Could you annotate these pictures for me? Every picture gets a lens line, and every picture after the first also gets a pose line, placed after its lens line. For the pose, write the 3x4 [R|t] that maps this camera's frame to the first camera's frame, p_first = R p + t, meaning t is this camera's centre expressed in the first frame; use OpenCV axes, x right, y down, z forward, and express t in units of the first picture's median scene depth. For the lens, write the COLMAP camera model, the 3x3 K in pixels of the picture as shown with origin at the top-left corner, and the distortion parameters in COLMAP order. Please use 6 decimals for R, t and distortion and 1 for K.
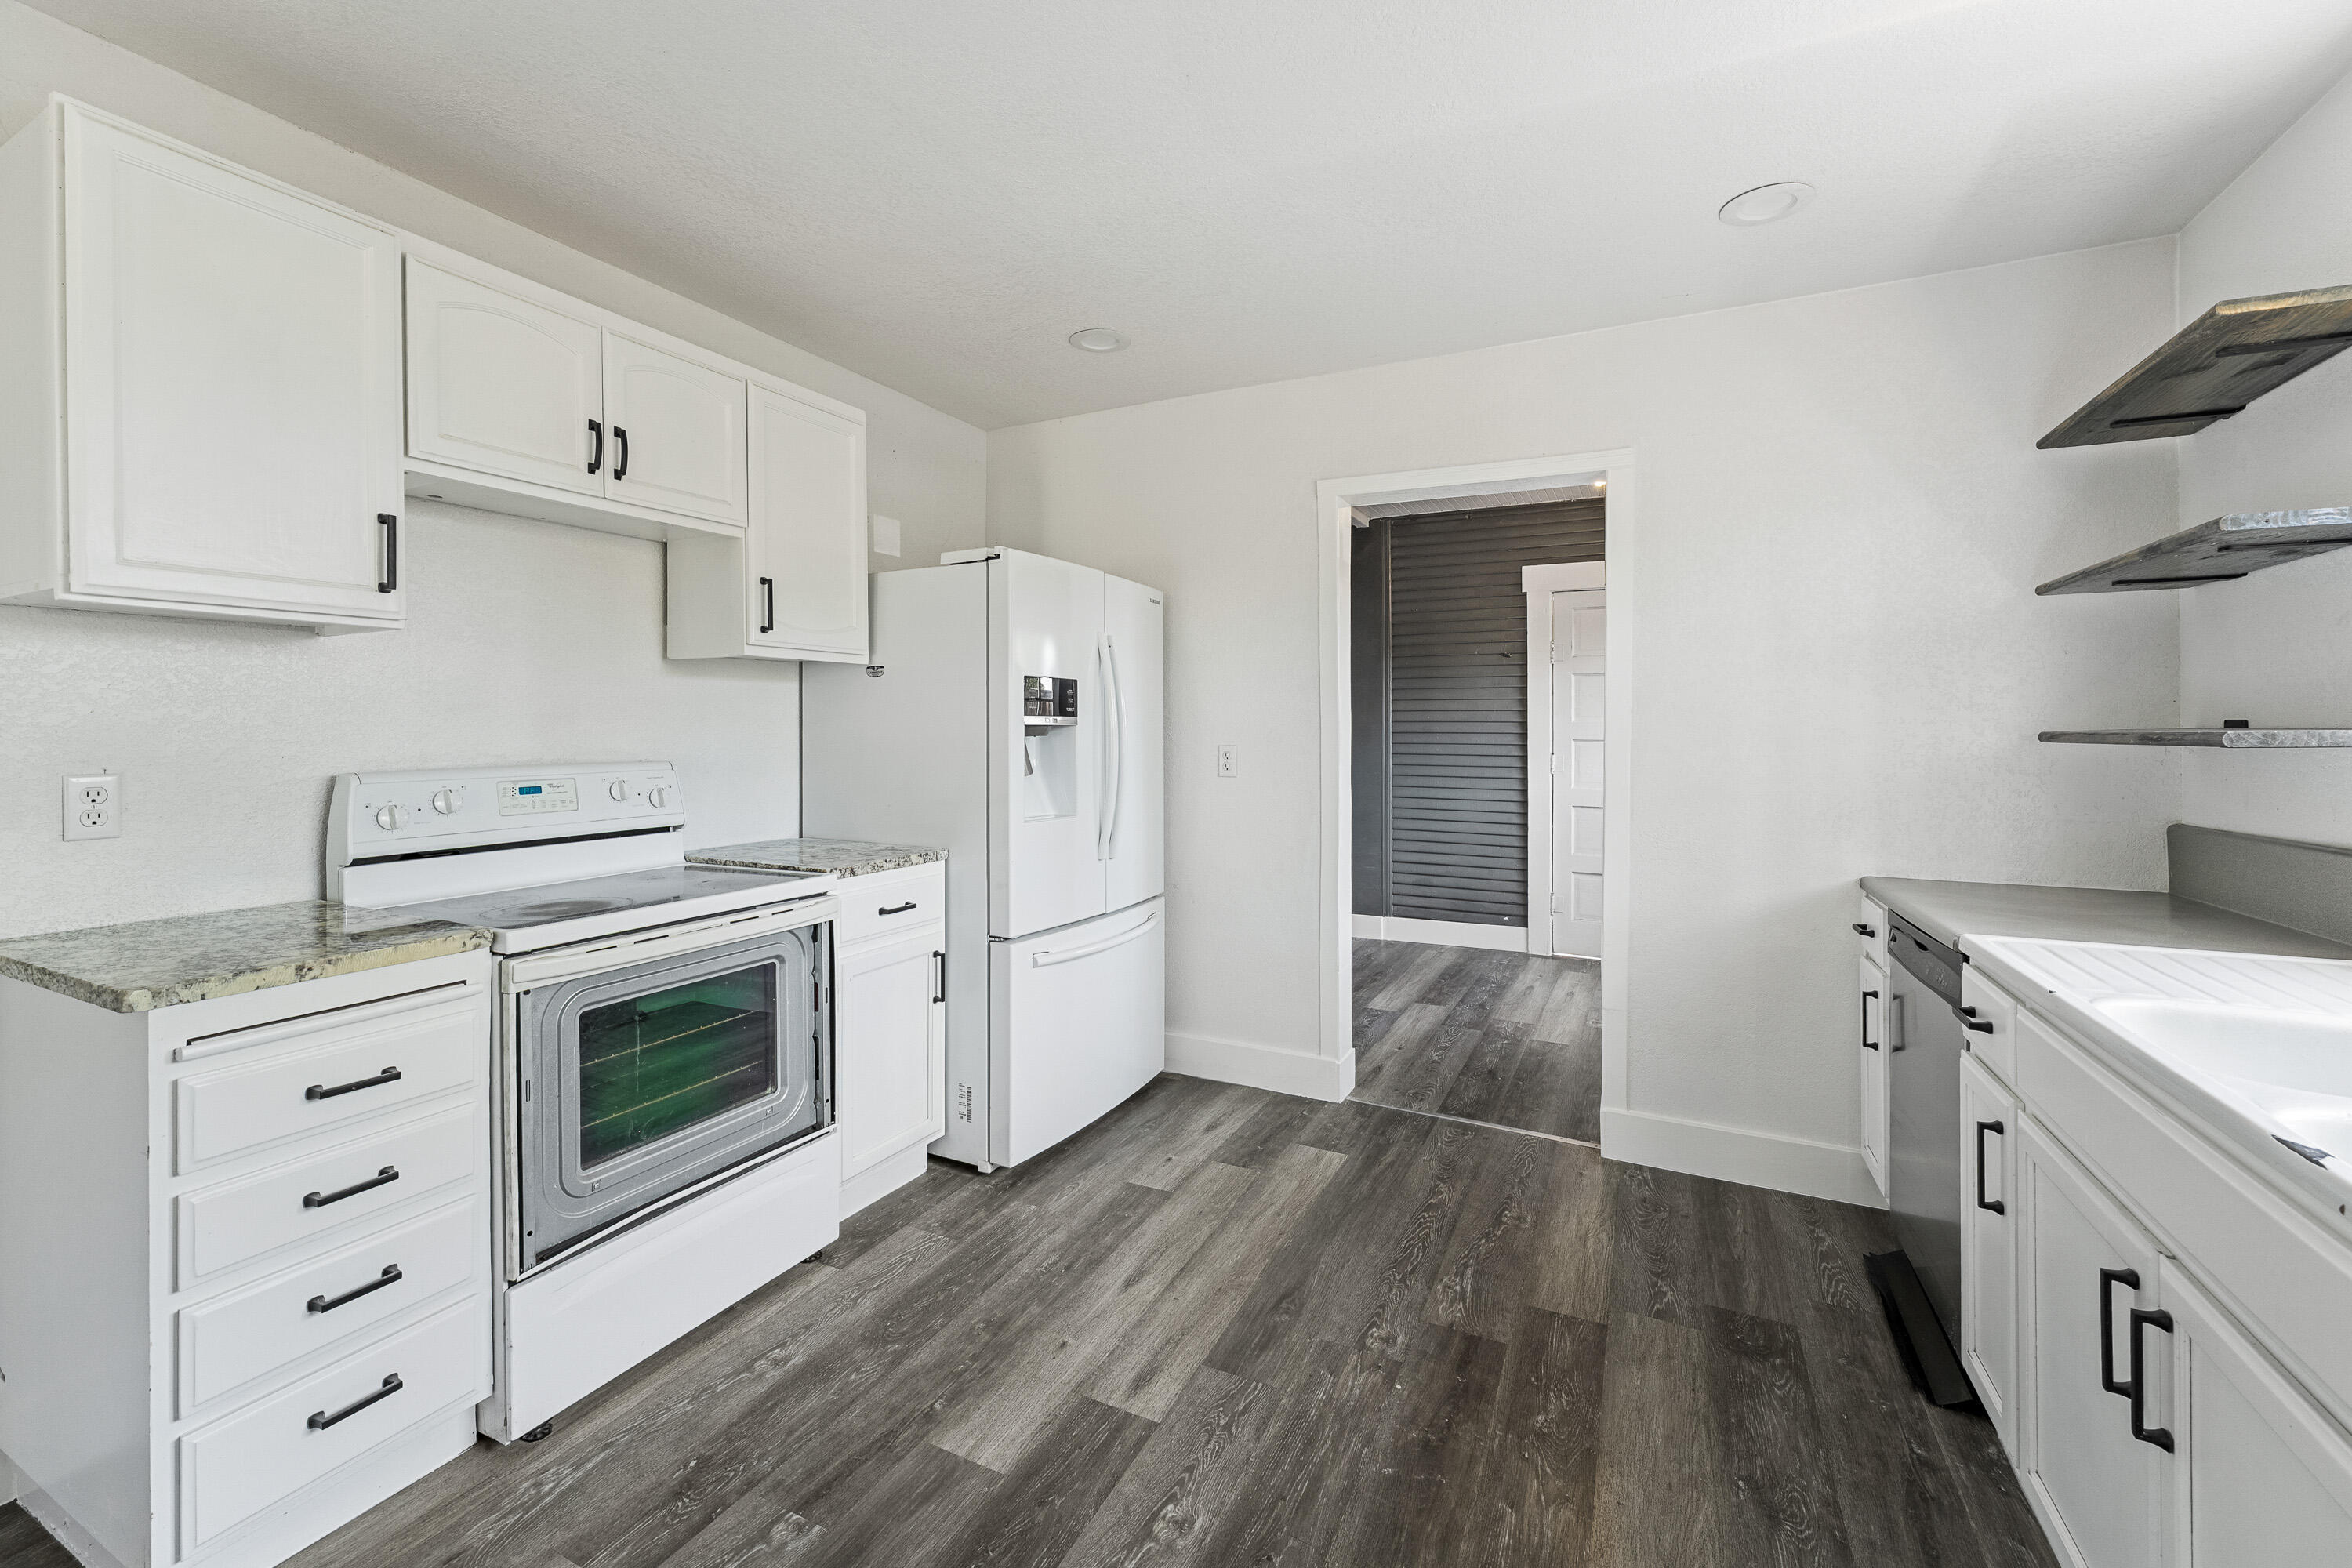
lens RADIAL K [[929.2, 0, 1194.7], [0, 929.2, 720.1], [0, 0, 1]] dist [-0.000033, 0.000028]
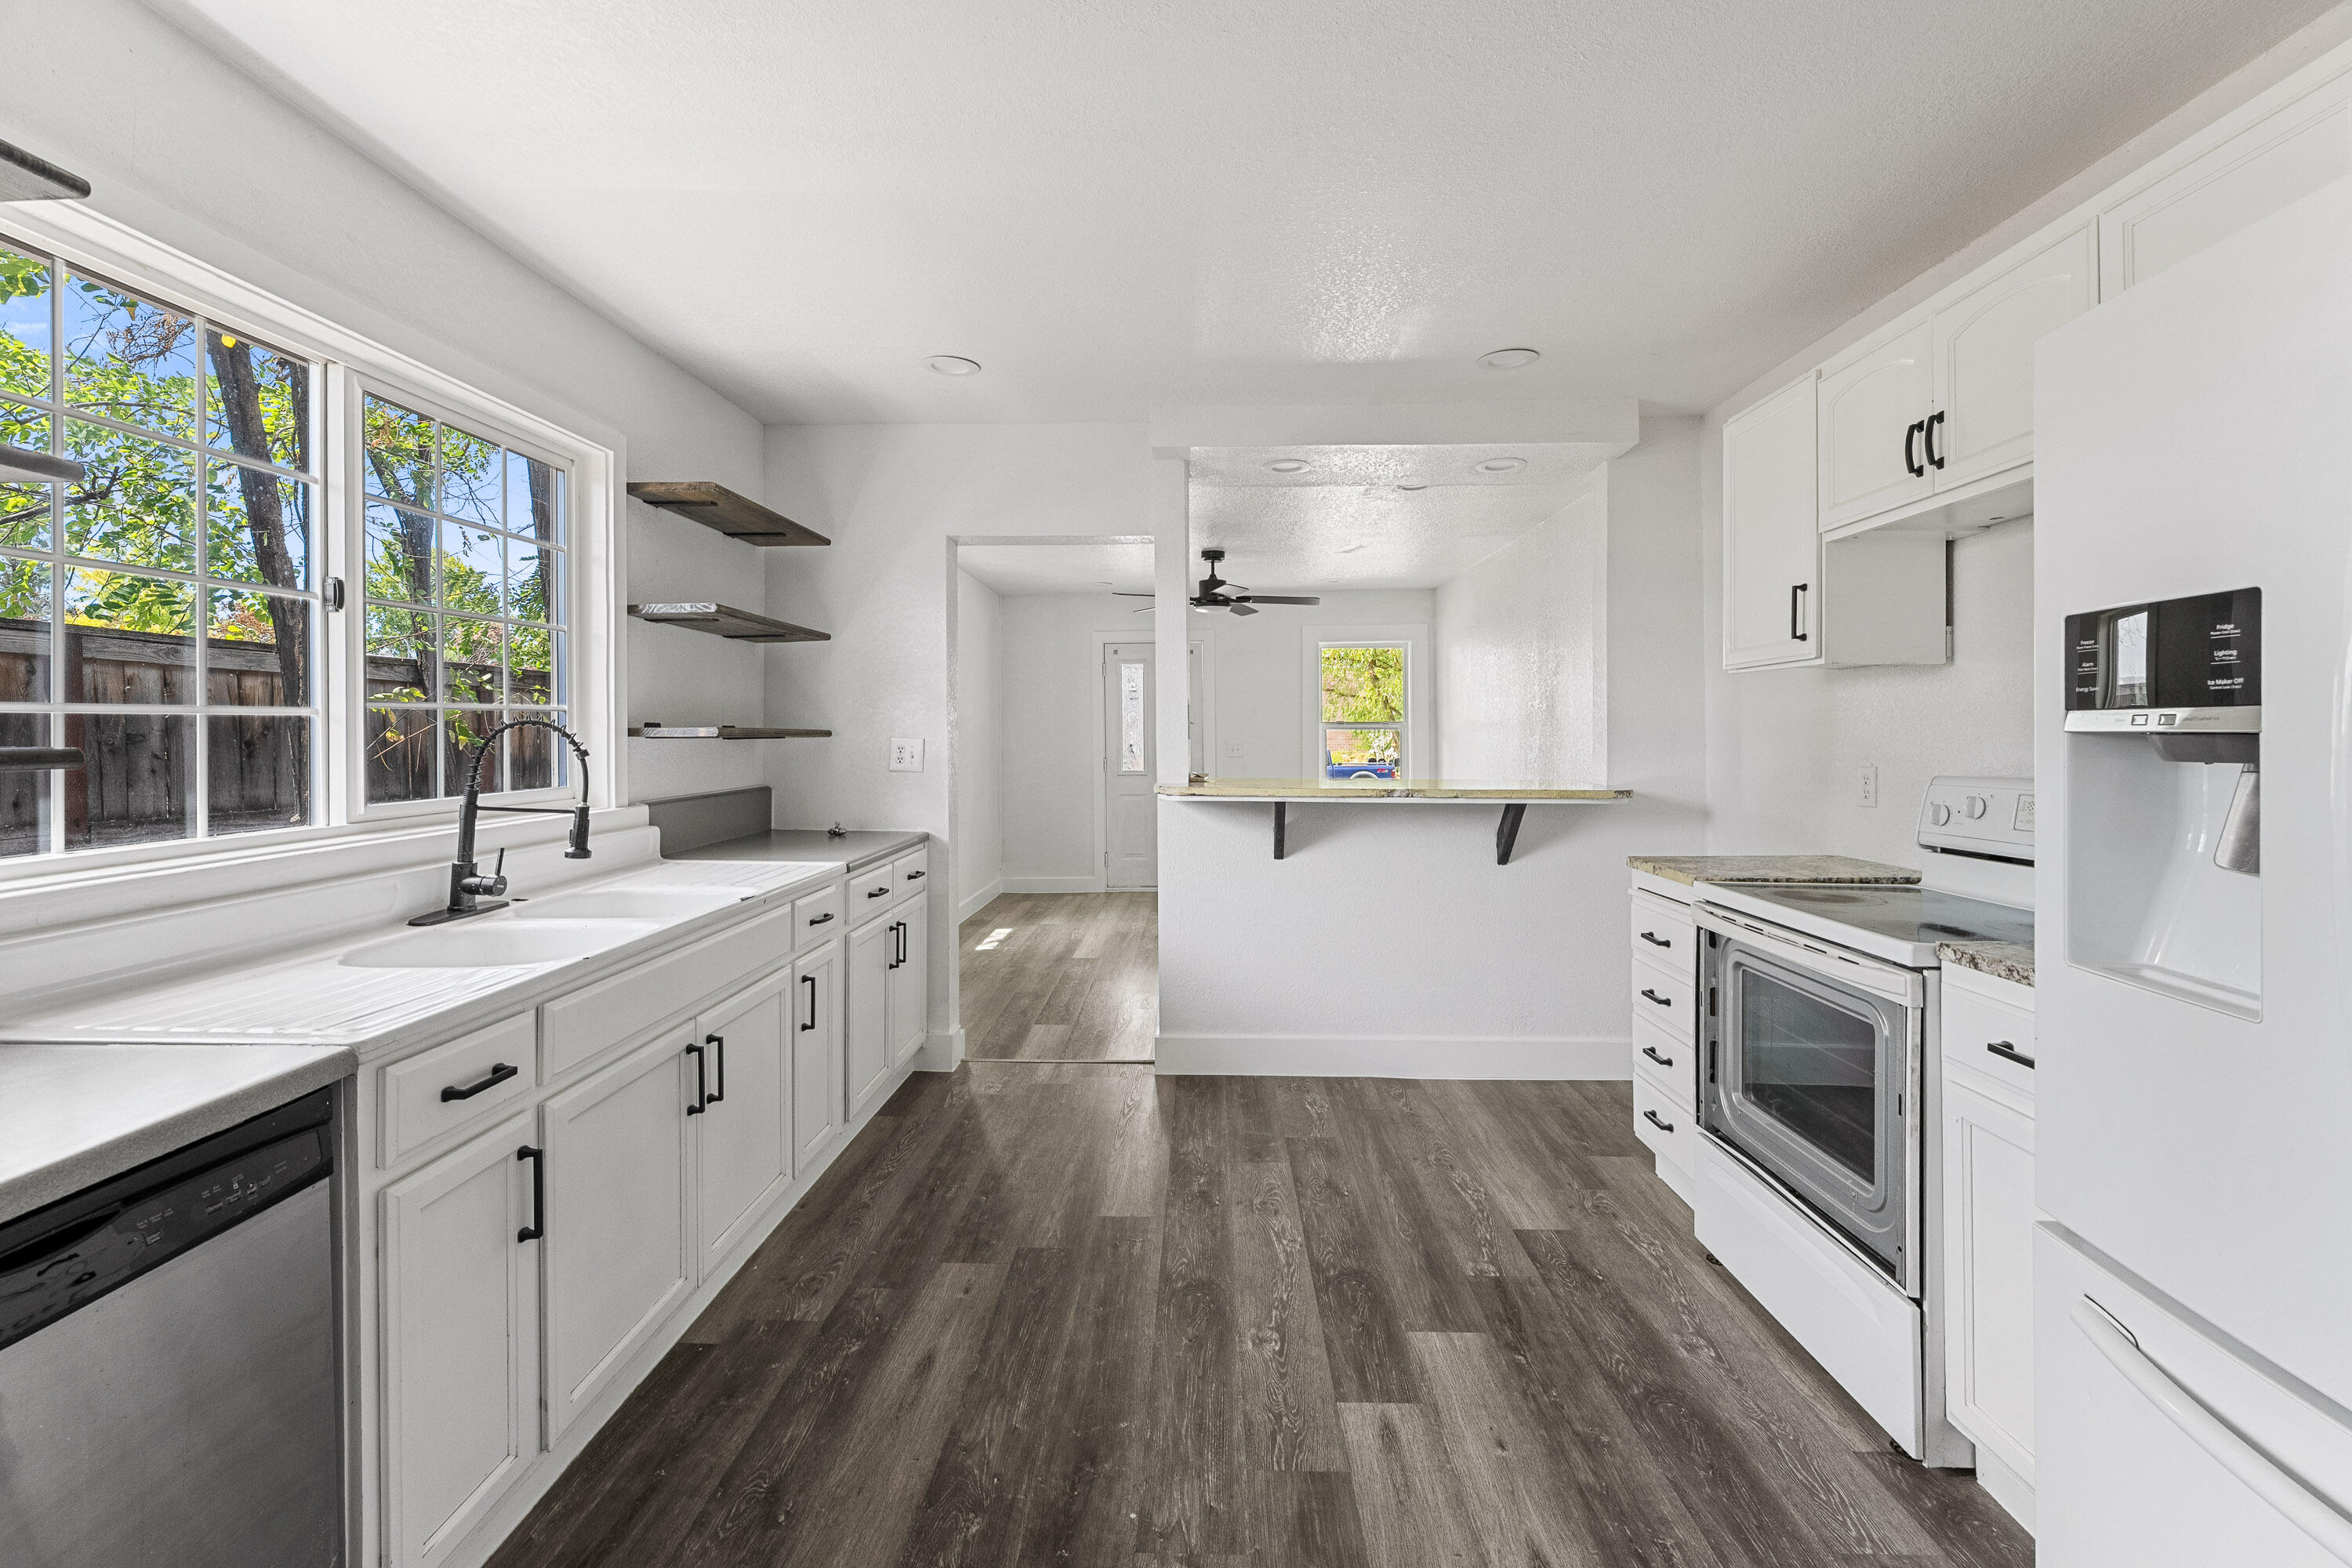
lens RADIAL K [[950.3, 0, 1171.3], [0, 950.3, 754.4], [0, 0, 1]] dist [-0.001559, 0.000177]
pose [[-0.912560, 0.009273, -0.408838, 0.481253], [0.005503, 0.999931, 0.010397, 0.010988], [0.408906, 0.007238, -0.912548, 1.617639]]
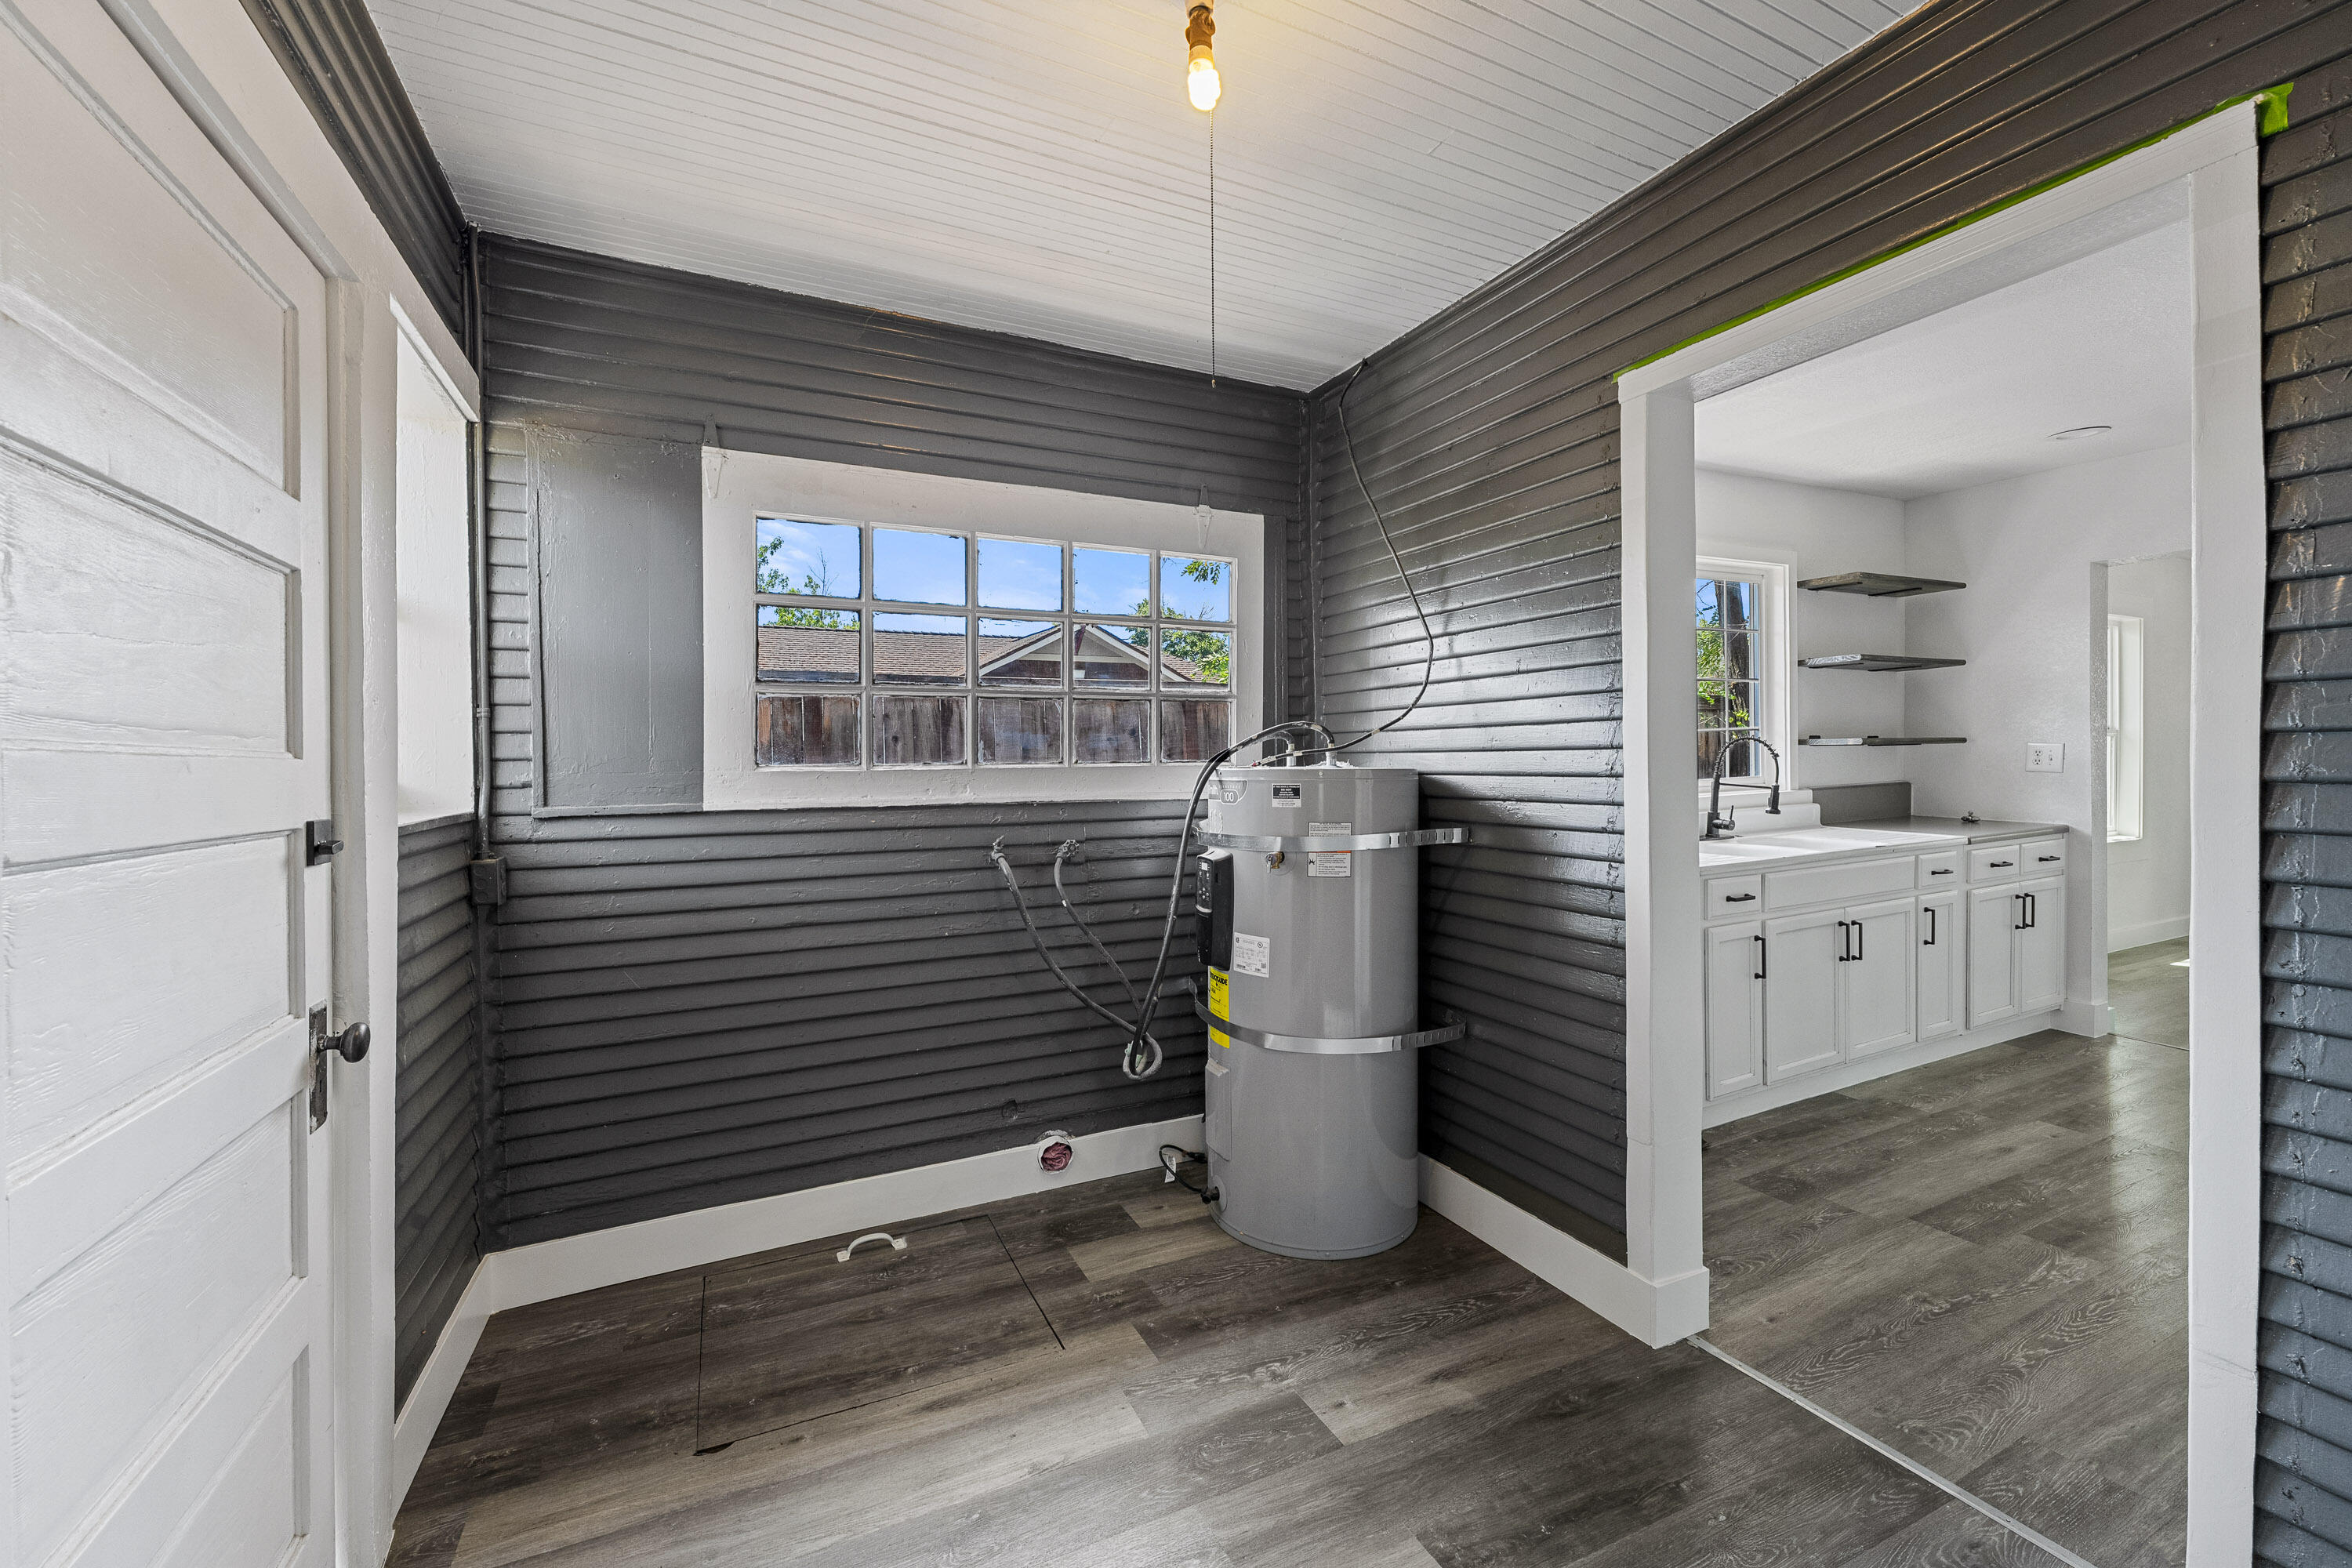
lens RADIAL K [[950.3, 0, 1171.3], [0, 950.3, 754.4], [0, 0, 1]] dist [-0.001559, 0.000177]
pose [[-0.786538, 0.009573, 0.617468, 0.425394], [0.008981, 0.999951, -0.004062, 0.011833], [-0.617477, 0.002350, -0.786586, 2.625033]]
